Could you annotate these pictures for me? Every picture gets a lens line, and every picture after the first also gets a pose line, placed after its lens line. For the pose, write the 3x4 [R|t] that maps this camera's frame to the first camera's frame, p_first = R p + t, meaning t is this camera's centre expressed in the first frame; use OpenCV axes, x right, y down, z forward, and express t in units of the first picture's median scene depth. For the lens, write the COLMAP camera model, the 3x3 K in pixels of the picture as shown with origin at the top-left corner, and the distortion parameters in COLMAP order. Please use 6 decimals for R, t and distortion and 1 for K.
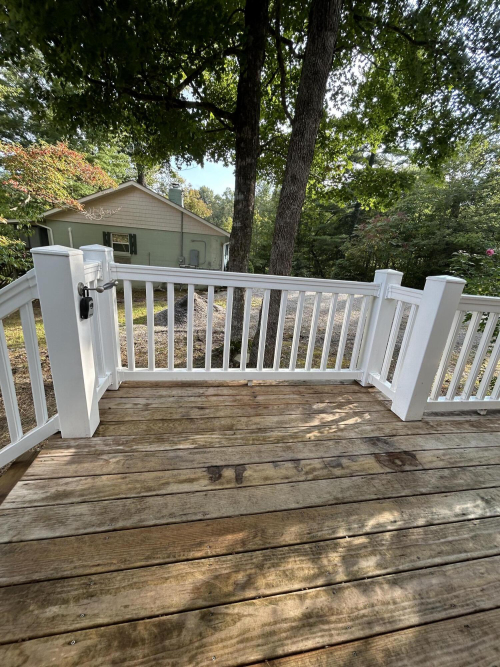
lens RADIAL K [[267.1, 0, 254.5], [0, 267.1, 332.3], [0, 0, 1]] dist [0.001540, 0.000574]
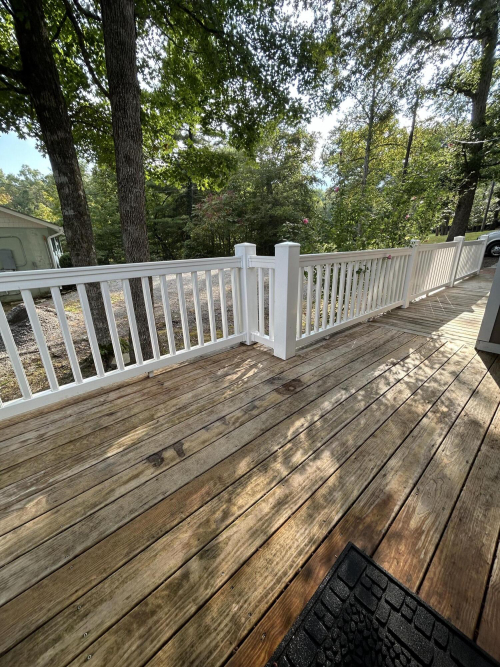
lens RADIAL K [[267.1, 0, 251.6], [0, 267.1, 332.4], [0, 0, 1]] dist [0.001540, 0.000574]
pose [[0.853942, -0.267572, 0.446305, -0.097534], [0.240143, 0.963518, 0.118175, 0.011758], [-0.461643, 0.006263, 0.887044, -0.052811]]
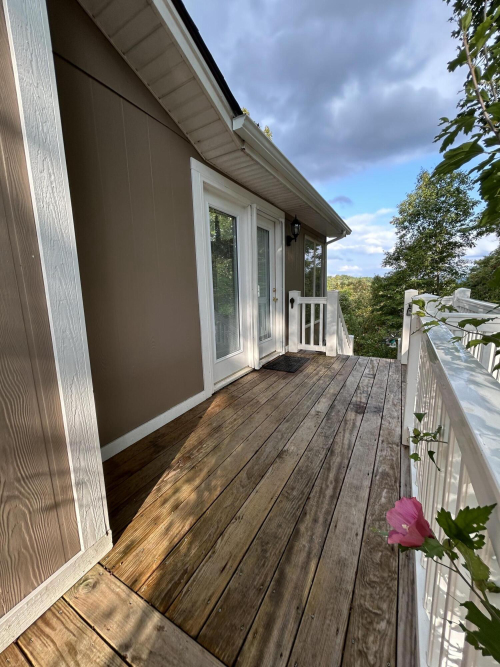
lens RADIAL K [[267.1, 0, 252.6], [0, 267.1, 334.7], [0, 0, 1]] dist [0.001540, 0.000574]
pose [[-0.637420, 0.060586, -0.768131, 1.451542], [-0.258213, 0.922463, 0.287032, -0.142504], [0.725963, 0.381301, -0.572352, 0.879646]]
